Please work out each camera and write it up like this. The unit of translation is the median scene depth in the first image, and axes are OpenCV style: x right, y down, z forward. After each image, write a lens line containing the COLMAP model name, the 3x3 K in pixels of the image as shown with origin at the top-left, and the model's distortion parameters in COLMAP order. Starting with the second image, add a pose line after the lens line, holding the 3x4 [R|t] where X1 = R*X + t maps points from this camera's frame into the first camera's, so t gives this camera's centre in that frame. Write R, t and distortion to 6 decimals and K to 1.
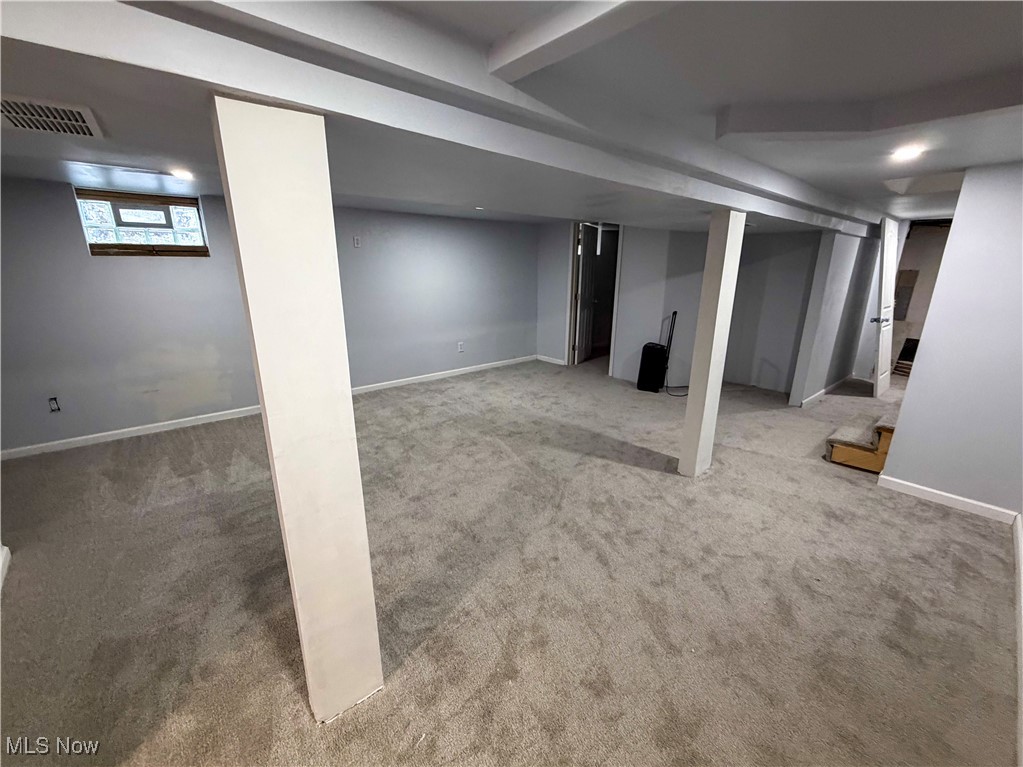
lens RADIAL K [[416.1, 0, 508.3], [0, 416.1, 381.5], [0, 0, 1]] dist [-0.000387, -0.000552]
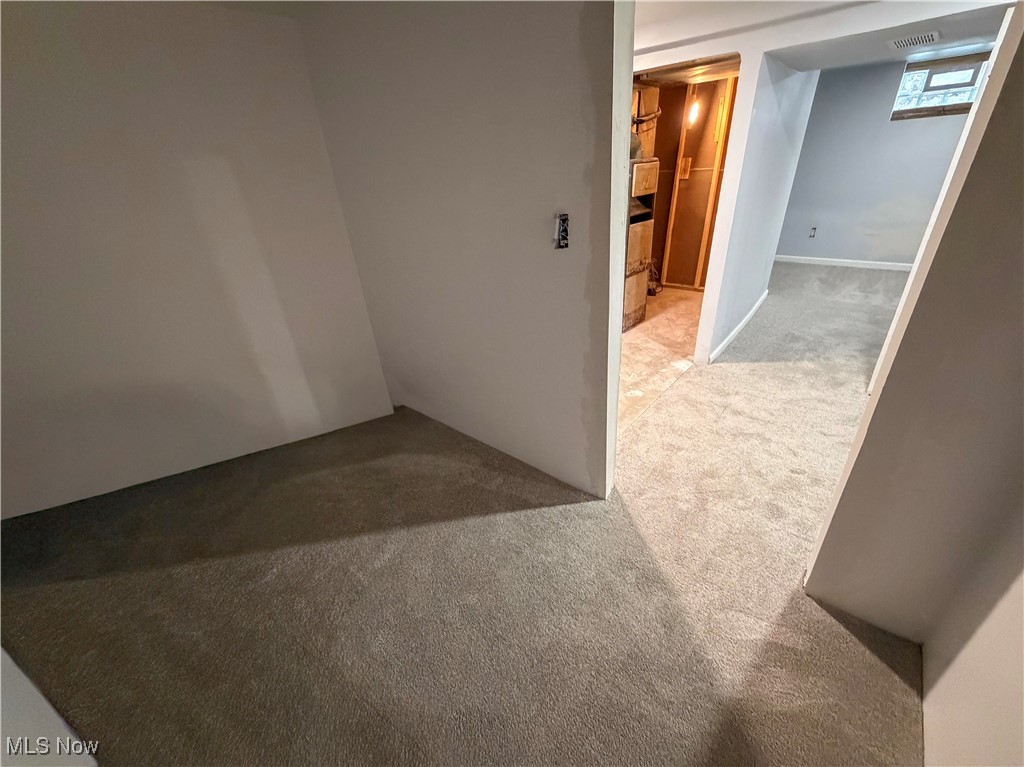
lens RADIAL K [[416.5, 0, 512.4], [0, 416.5, 380.1], [0, 0, 1]] dist [-0.000387, -0.000552]
pose [[0.151275, 0.445393, -0.882463, 0.458094], [-0.201035, 0.887942, 0.413696, 0.160646], [0.967833, 0.114824, 0.223863, -0.476173]]
